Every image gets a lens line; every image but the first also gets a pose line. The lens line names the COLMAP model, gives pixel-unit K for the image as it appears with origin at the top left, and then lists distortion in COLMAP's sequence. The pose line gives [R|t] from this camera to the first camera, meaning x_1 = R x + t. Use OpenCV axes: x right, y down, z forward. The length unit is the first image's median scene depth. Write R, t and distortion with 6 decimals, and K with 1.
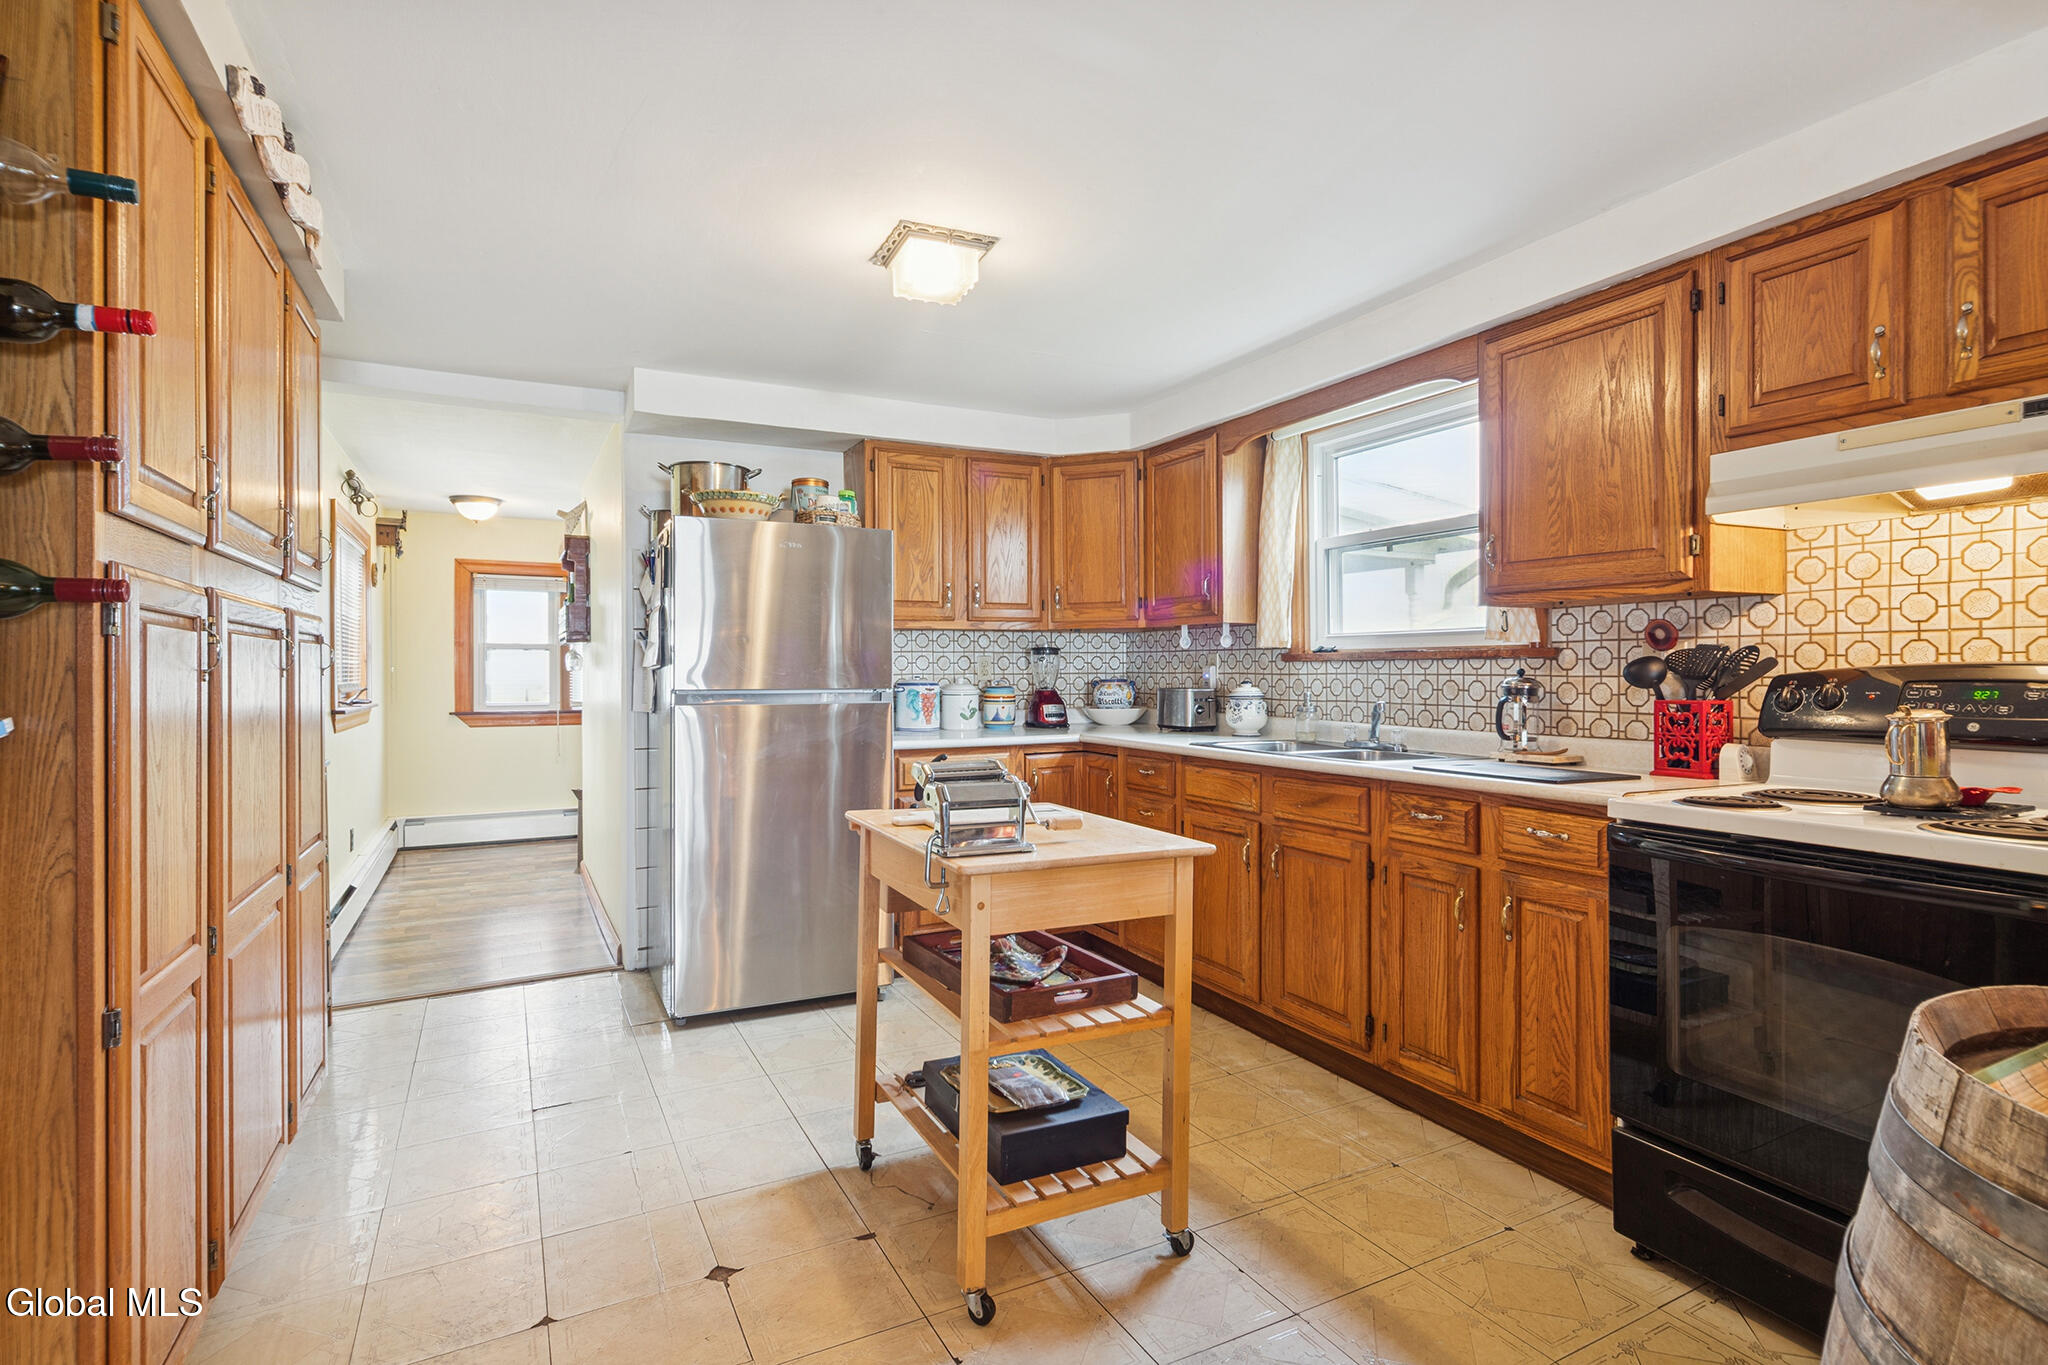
lens RADIAL K [[985.4, 0, 1020.8], [0, 985.4, 677.6], [0, 0, 1]] dist [0.006415, -0.000069]
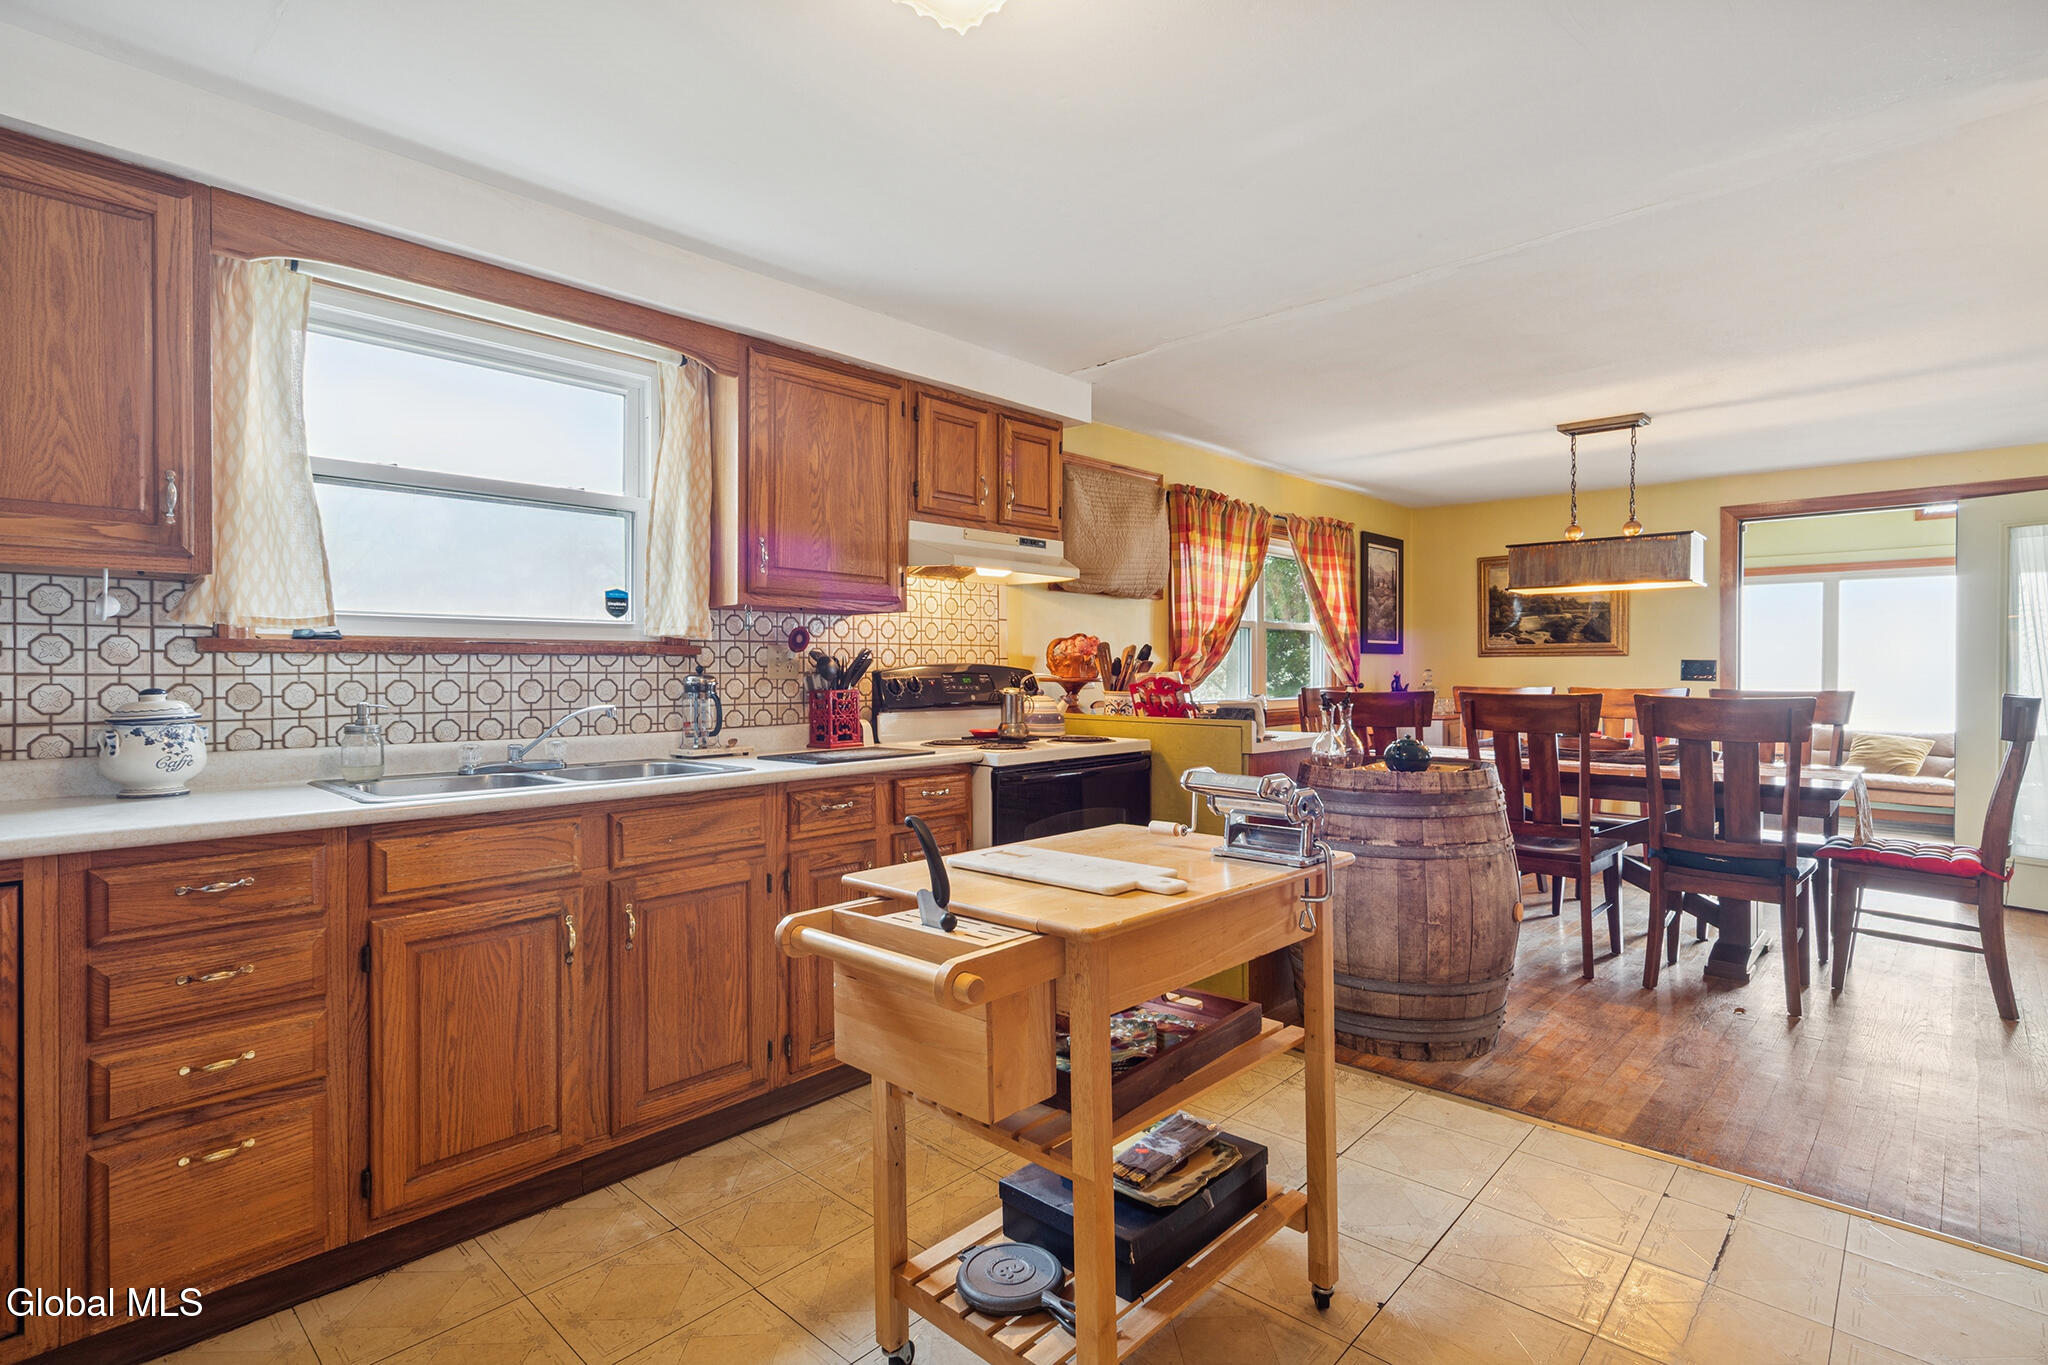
lens RADIAL K [[985.4, 0, 1020.4], [0, 985.4, 676.7], [0, 0, 1]] dist [0.006415, -0.000069]
pose [[-0.339254, -0.008004, 0.940661, -0.580017], [0.008051, 0.999902, 0.011412, -0.007044], [-0.940660, 0.011445, -0.339157, 1.064008]]
